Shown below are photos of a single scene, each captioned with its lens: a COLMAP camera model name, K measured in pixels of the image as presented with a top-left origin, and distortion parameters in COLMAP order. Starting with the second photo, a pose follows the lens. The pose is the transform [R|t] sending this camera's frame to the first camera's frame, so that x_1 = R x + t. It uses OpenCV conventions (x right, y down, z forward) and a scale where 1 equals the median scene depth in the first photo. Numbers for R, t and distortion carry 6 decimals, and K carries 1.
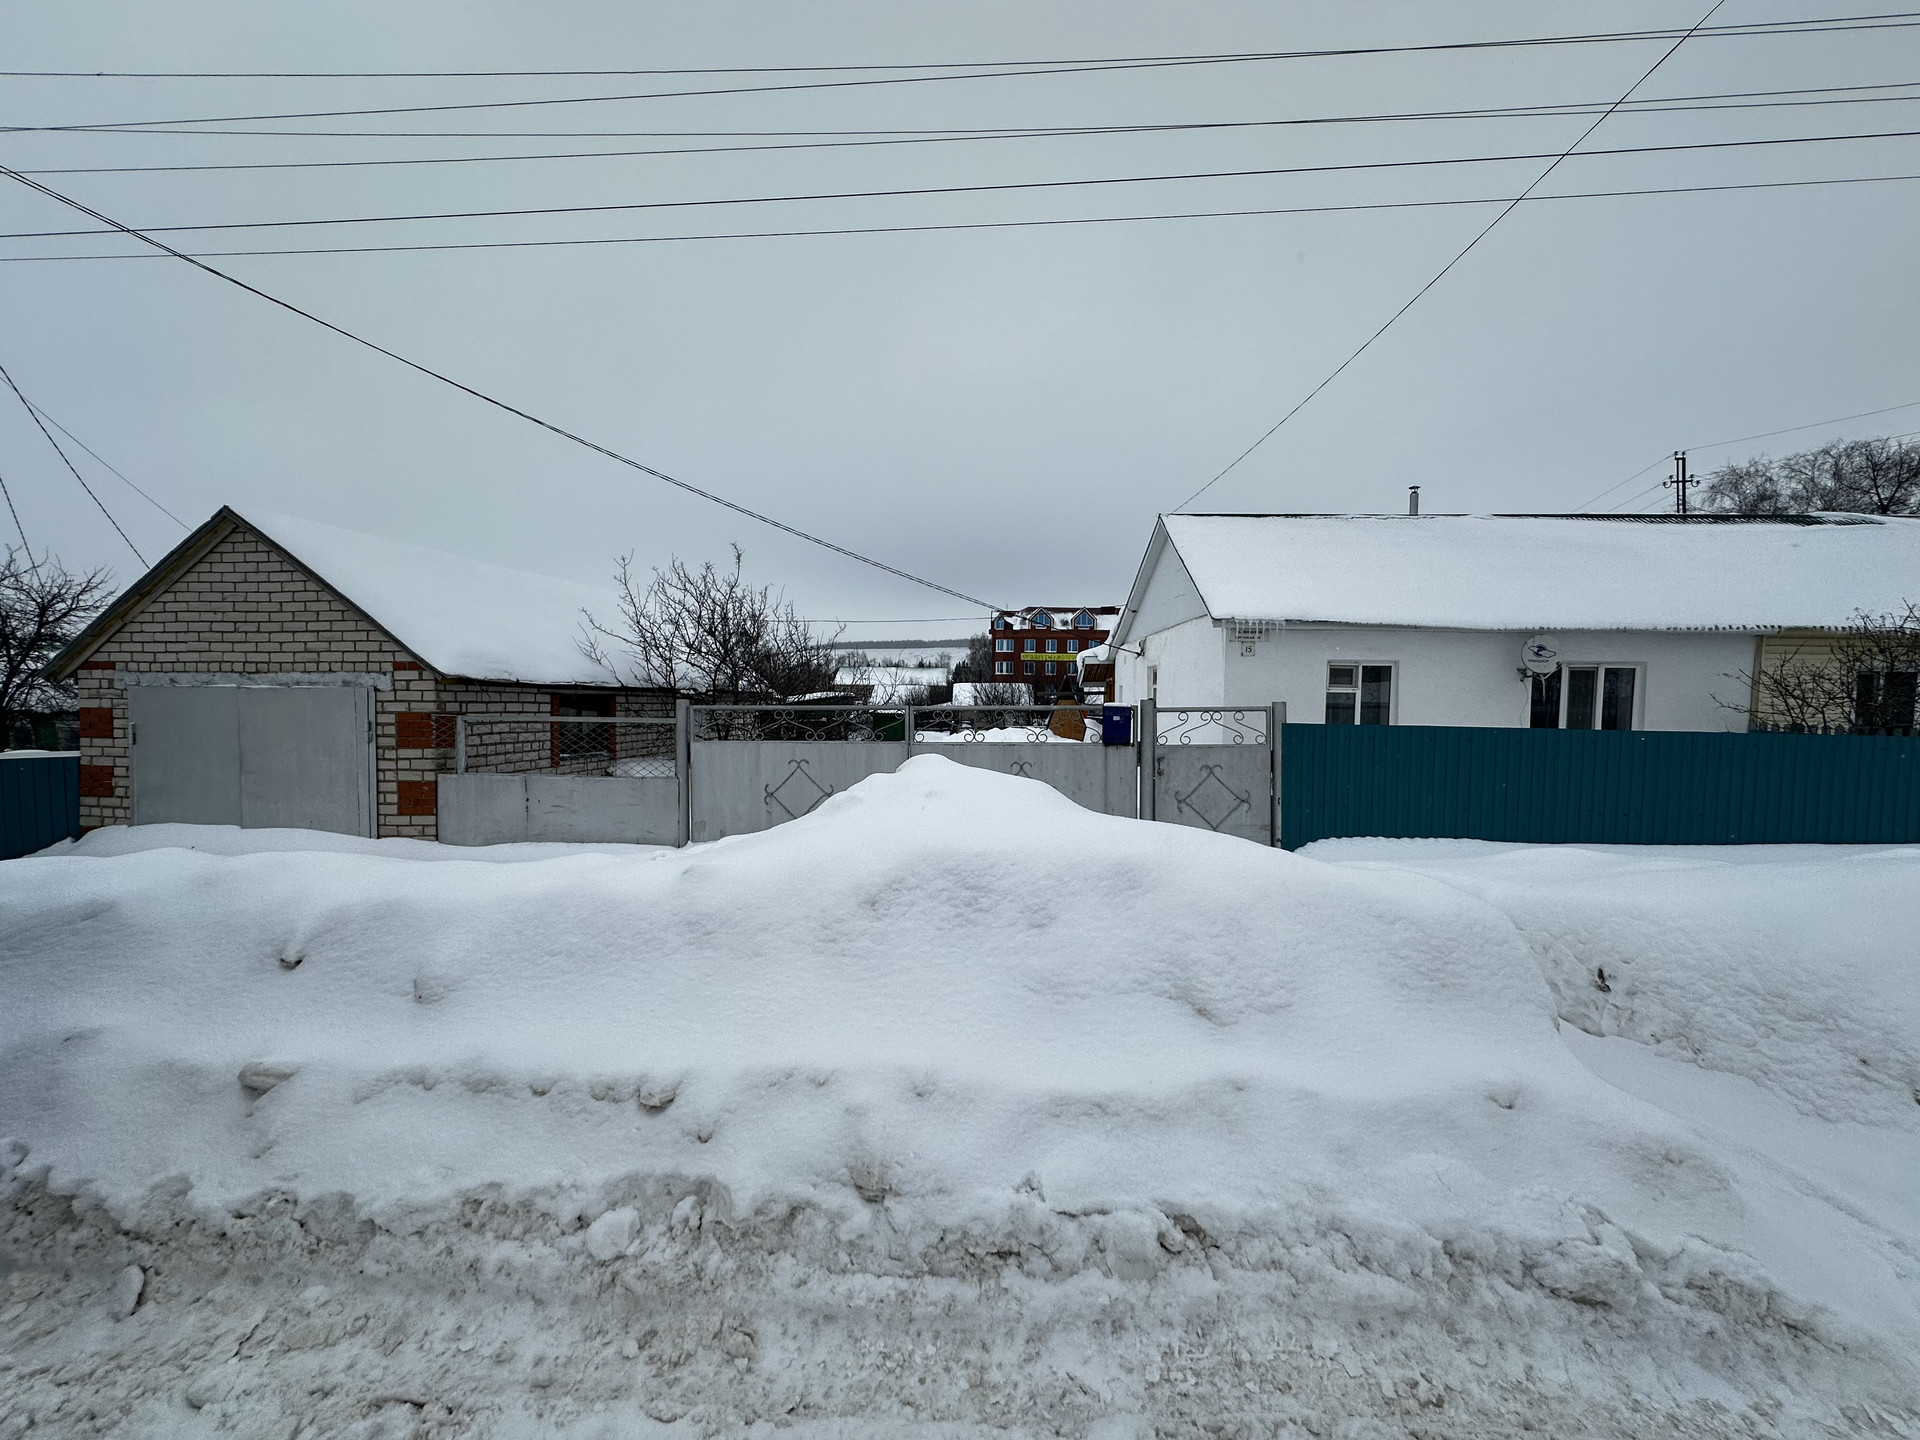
lens RADIAL K [[763.3, 0, 957.2], [0, 763.3, 718.6], [0, 0, 1]] dist [-0.003851, 0.000470]
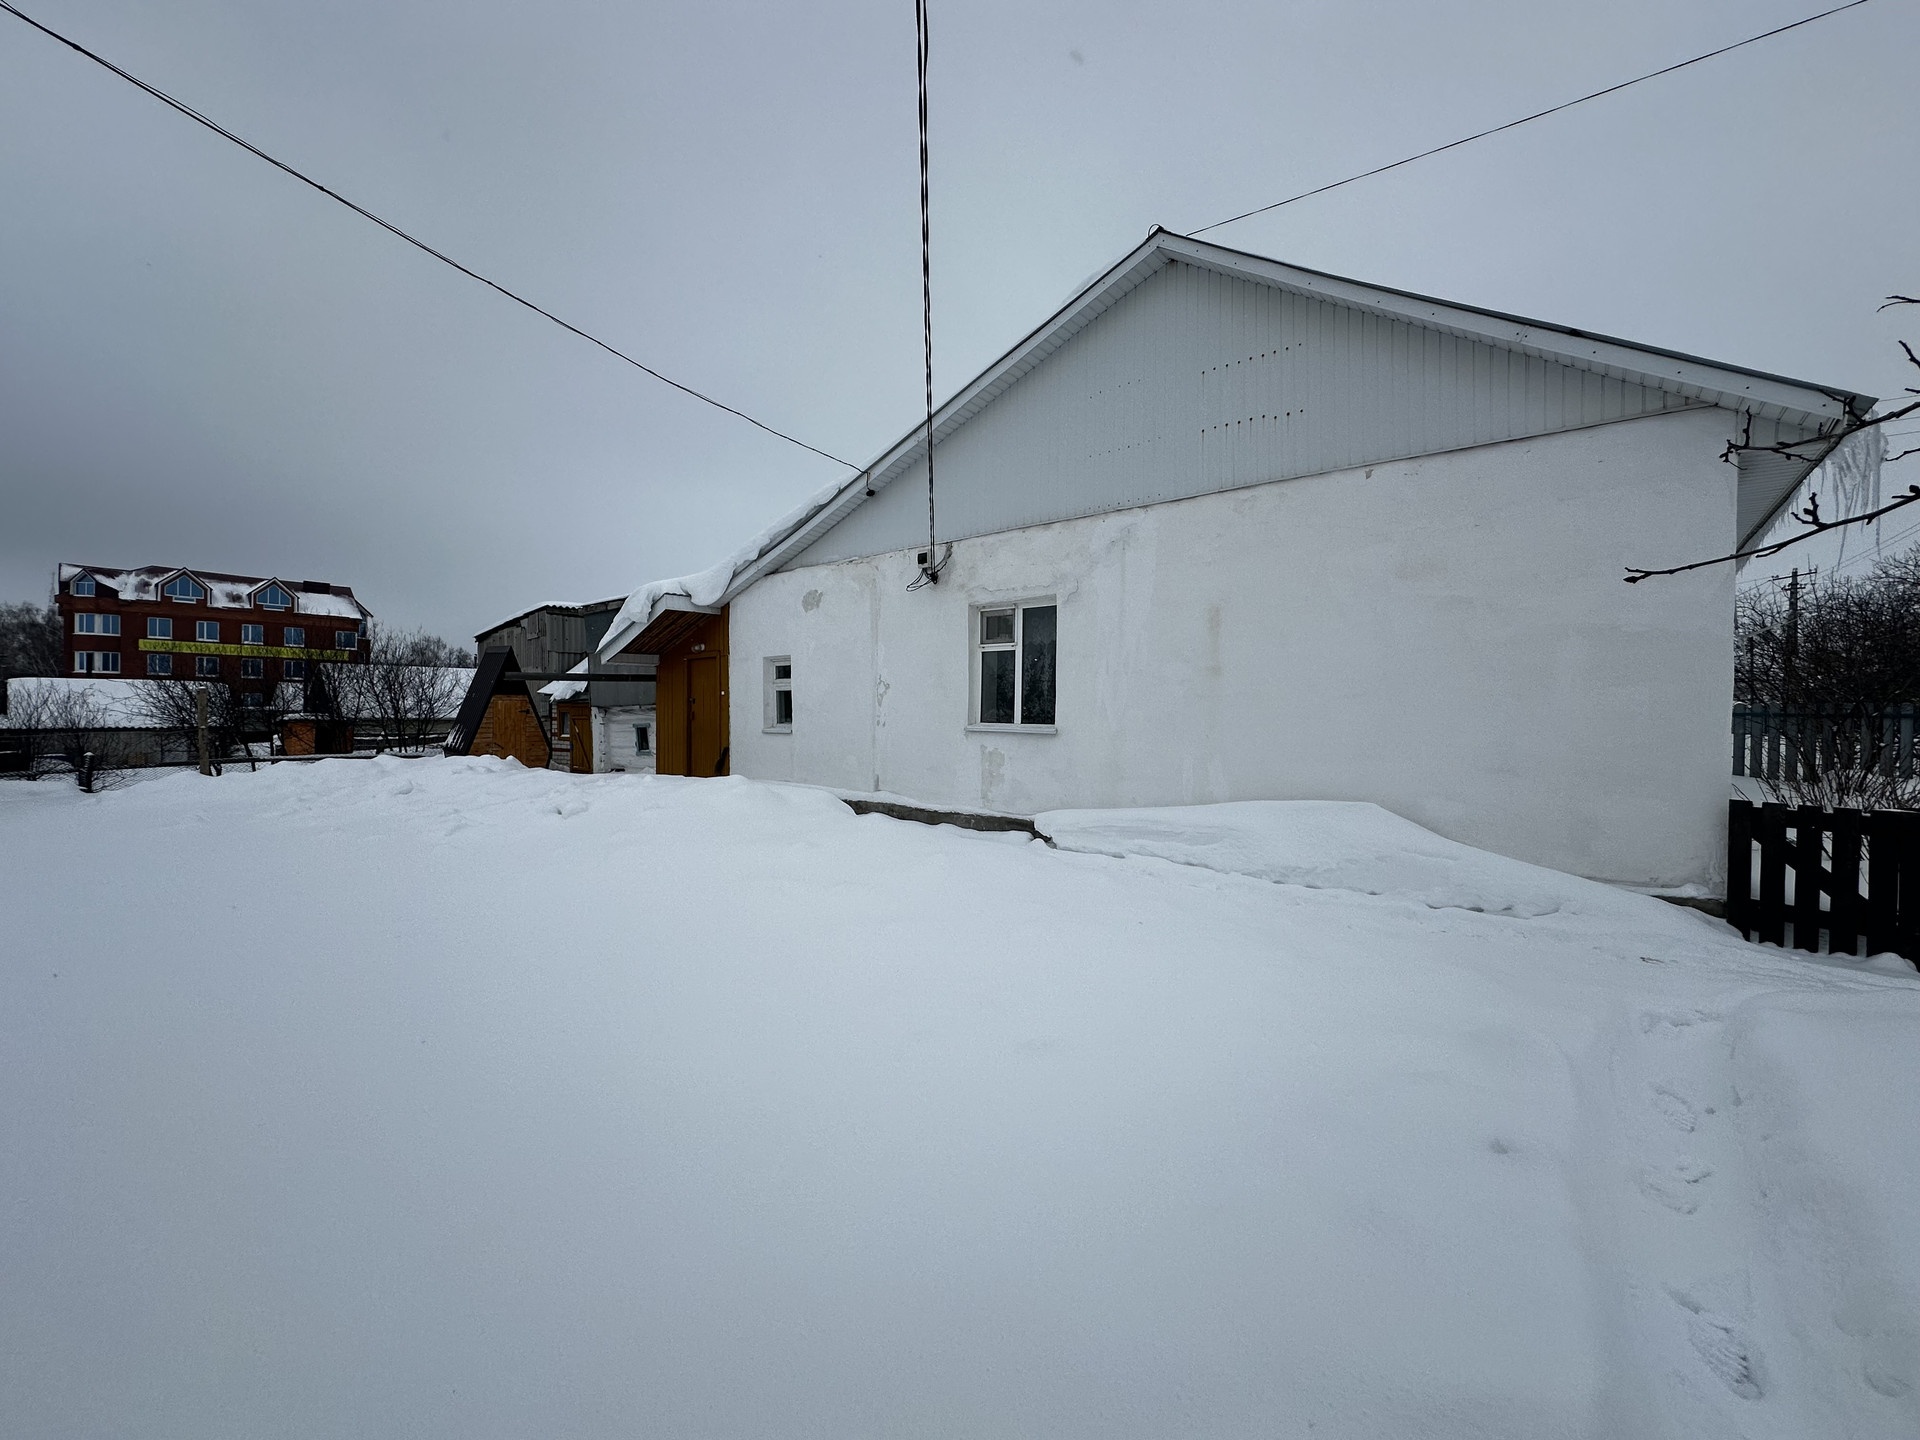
lens RADIAL K [[763.3, 0, 957.2], [0, 763.3, 718.6], [0, 0, 1]] dist [-0.003851, 0.000470]
pose [[0.591086, -0.011382, 0.806529, -0.274083], [0.028995, 0.999554, -0.007143, 0.005827], [-0.806088, 0.027608, 0.591152, 1.655946]]
